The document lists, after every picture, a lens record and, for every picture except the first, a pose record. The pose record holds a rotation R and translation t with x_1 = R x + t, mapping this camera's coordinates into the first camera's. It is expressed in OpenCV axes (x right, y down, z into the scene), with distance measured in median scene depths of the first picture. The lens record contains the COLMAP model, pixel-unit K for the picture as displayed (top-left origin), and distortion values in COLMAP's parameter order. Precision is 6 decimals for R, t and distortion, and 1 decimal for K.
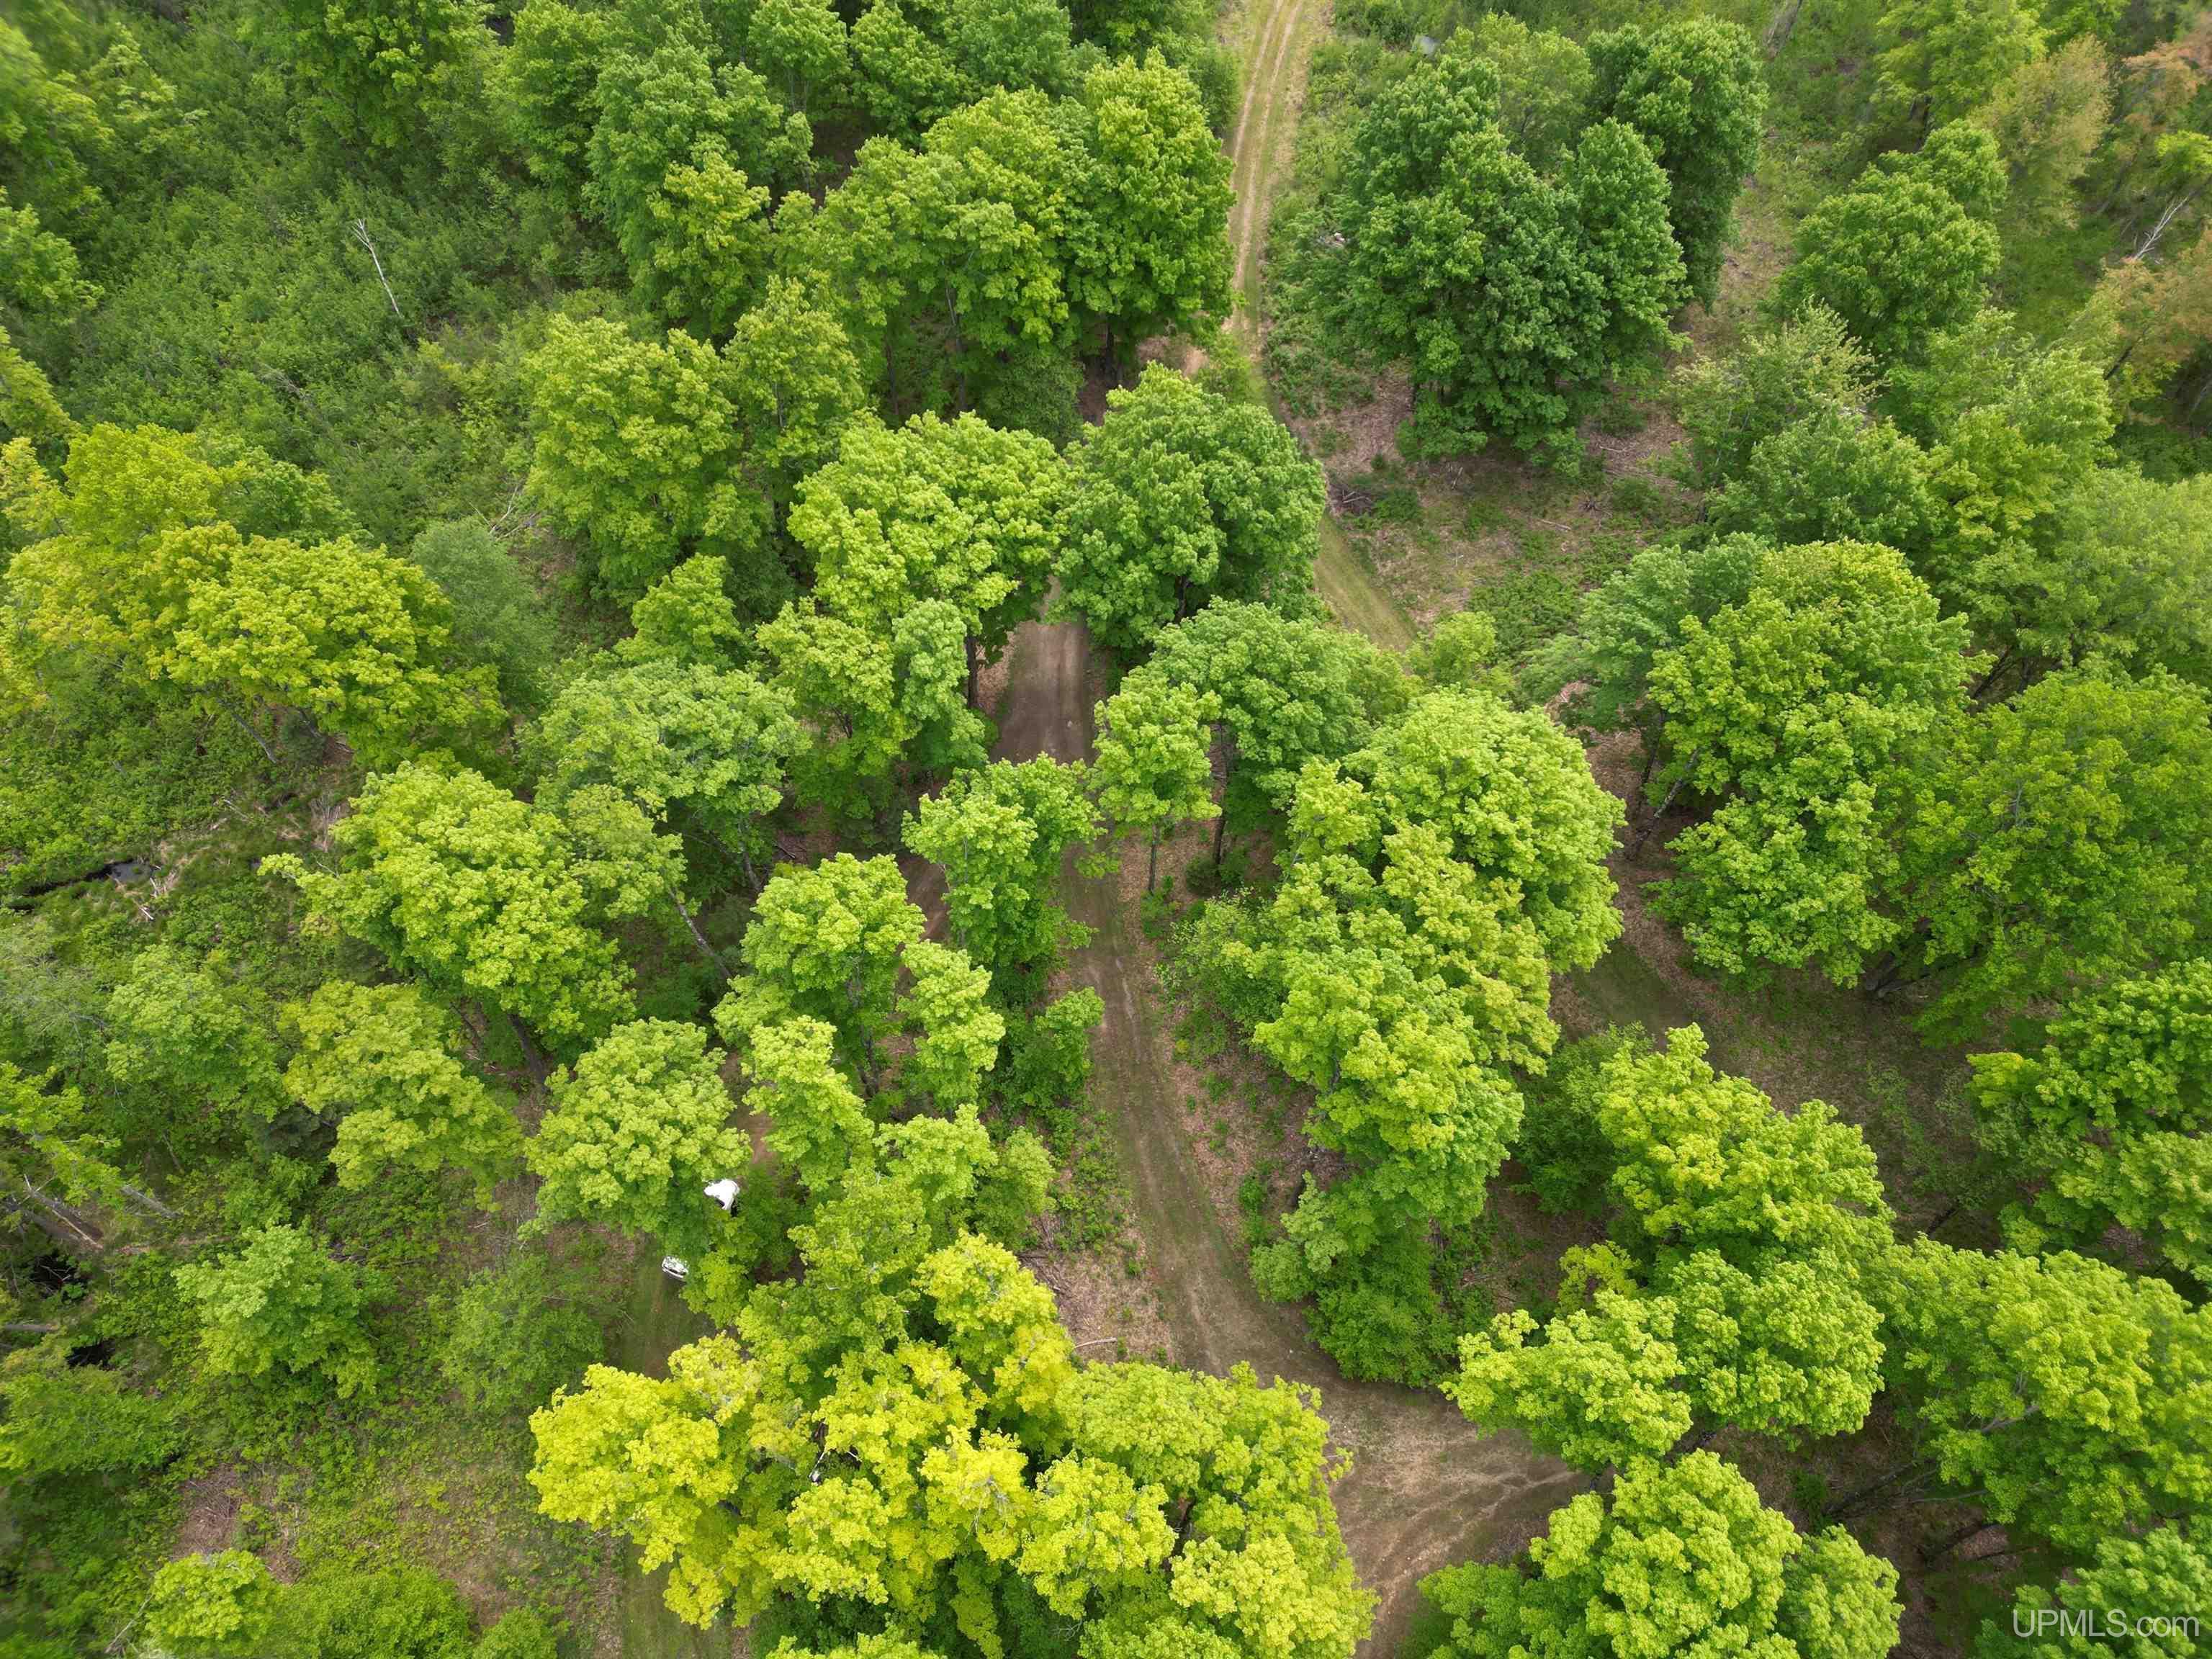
lens RADIAL K [[1549.8, 0, 1106.0], [0, 1549.8, 829.5], [0, 0, 1]] dist [0.024737, -0.001513]
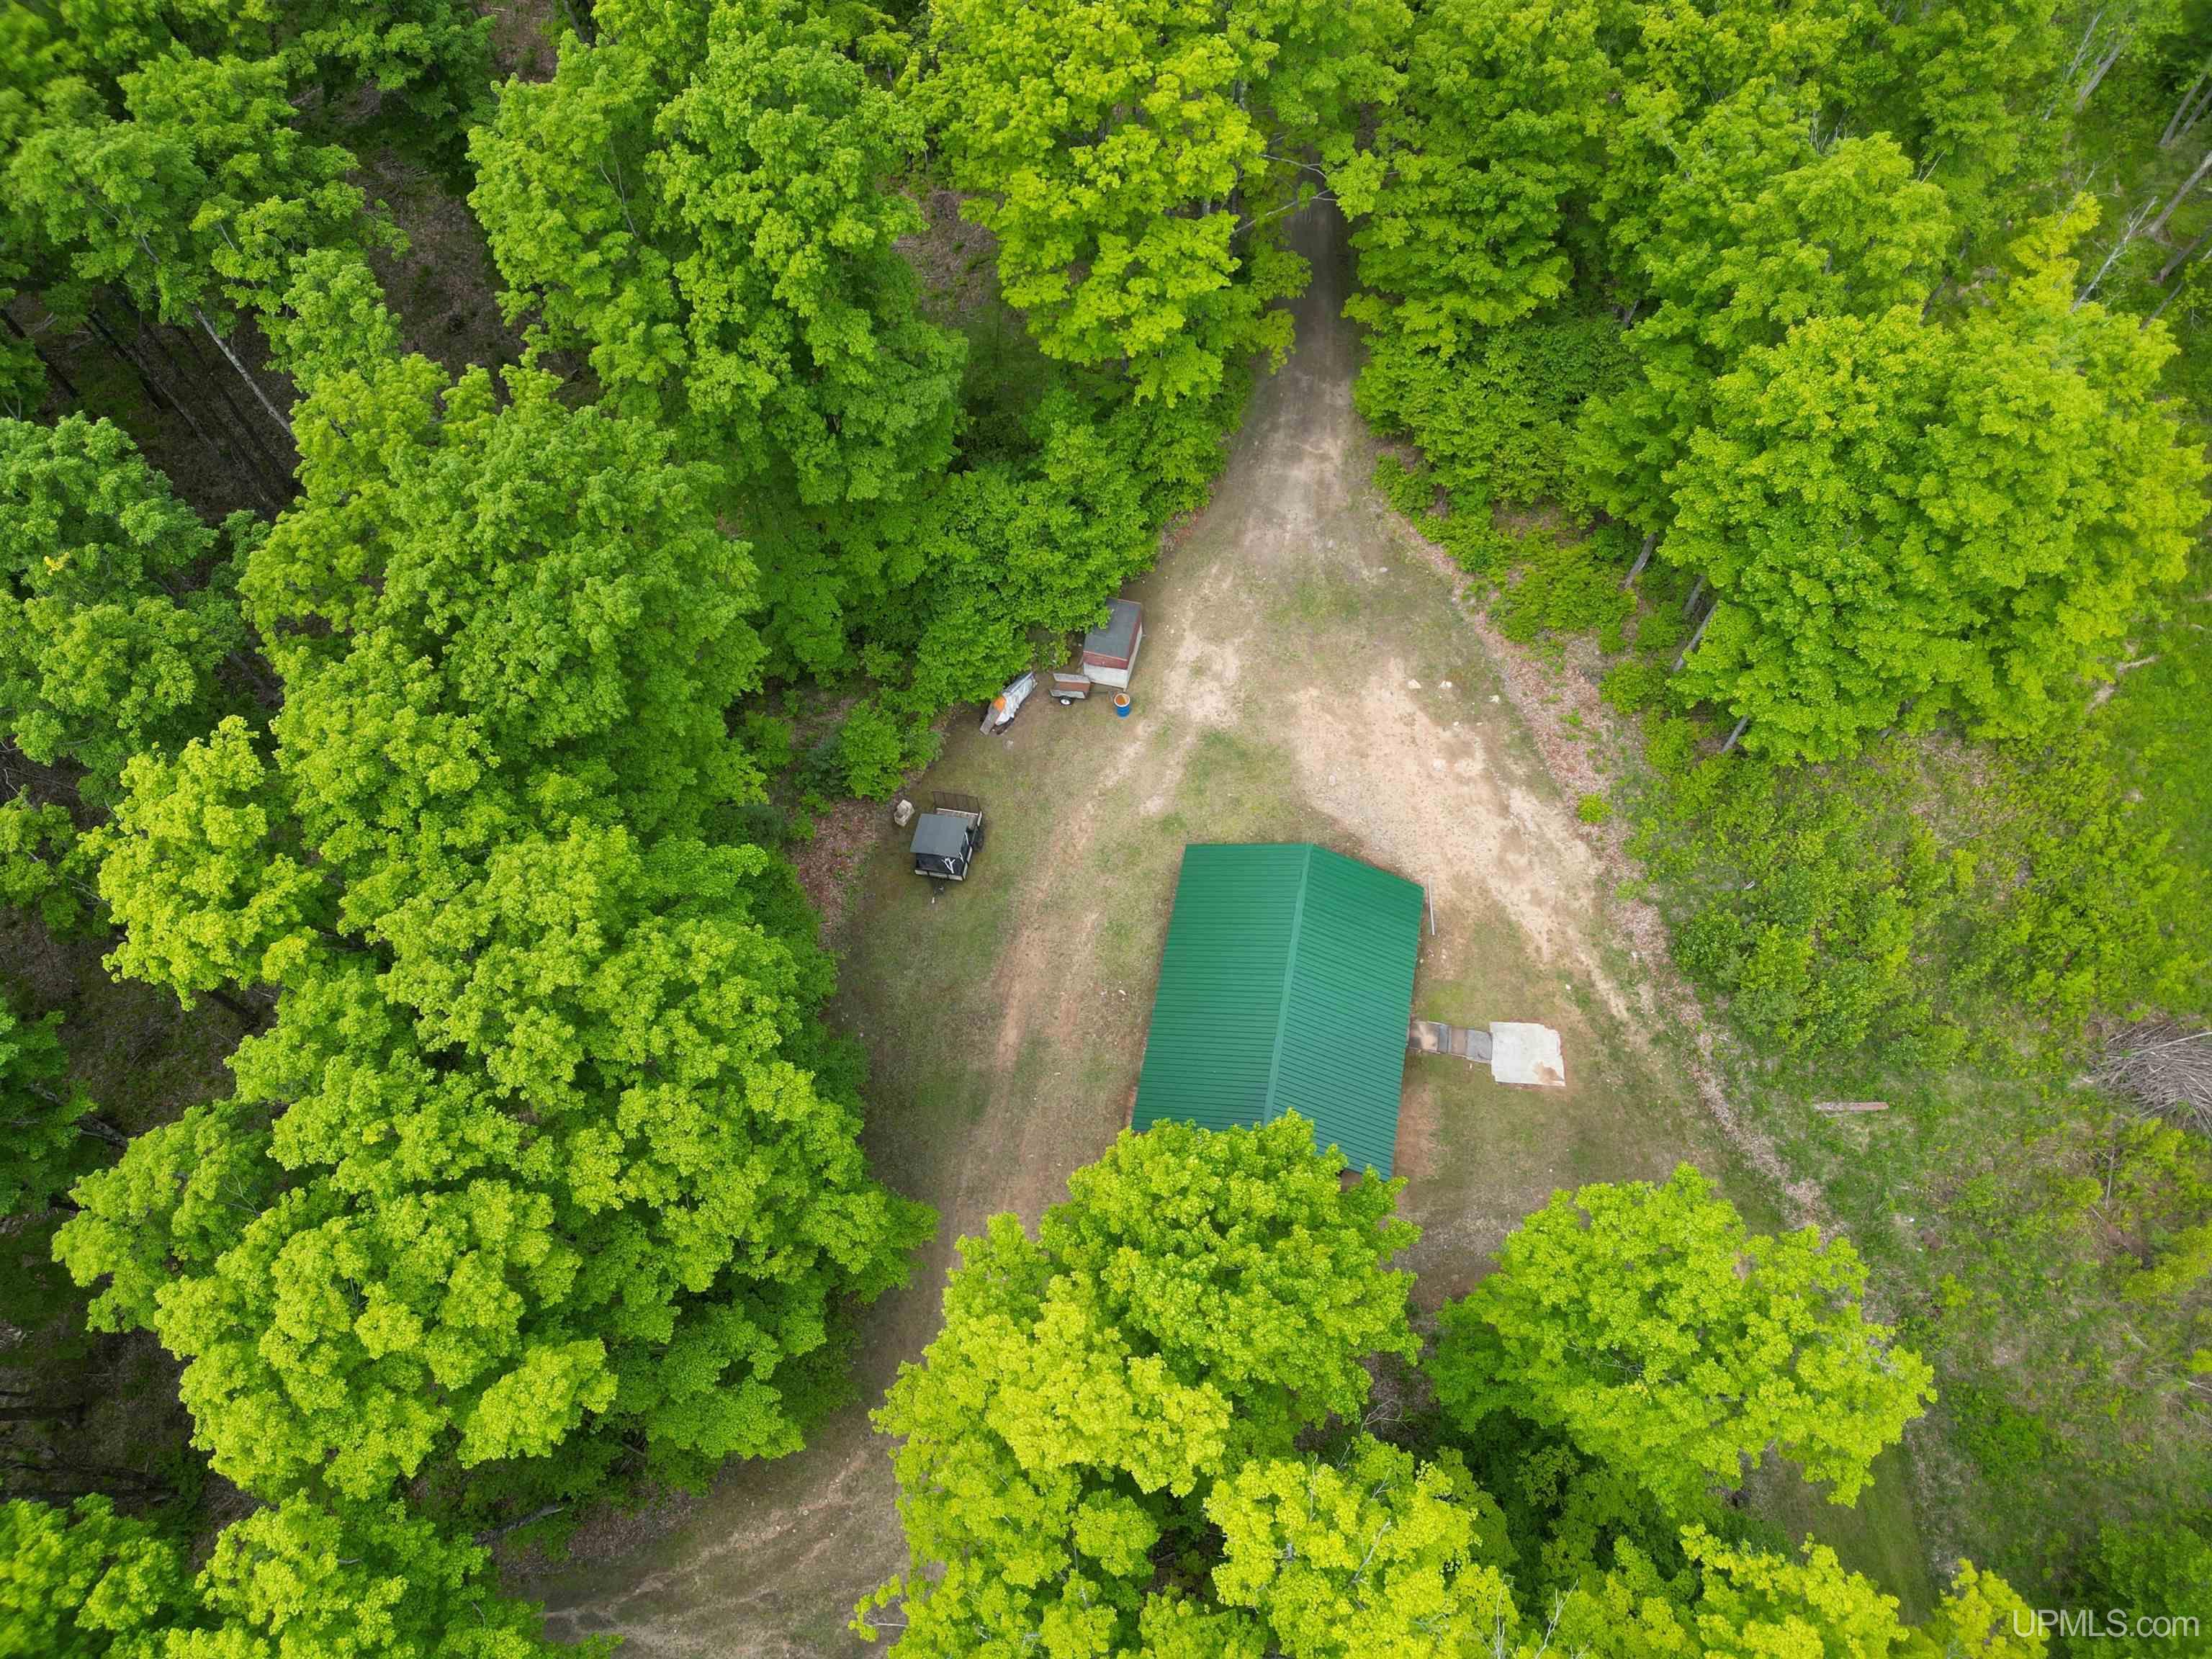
lens RADIAL K [[1549.8, 0, 1106.0], [0, 1549.8, 829.5], [0, 0, 1]] dist [0.024737, -0.001513]
pose [[-0.984793, -0.154182, 0.080061, 0.072723], [0.148689, -0.509670, 0.847425, 0.095112], [-0.089852, 0.846443, 0.524844, 0.497037]]
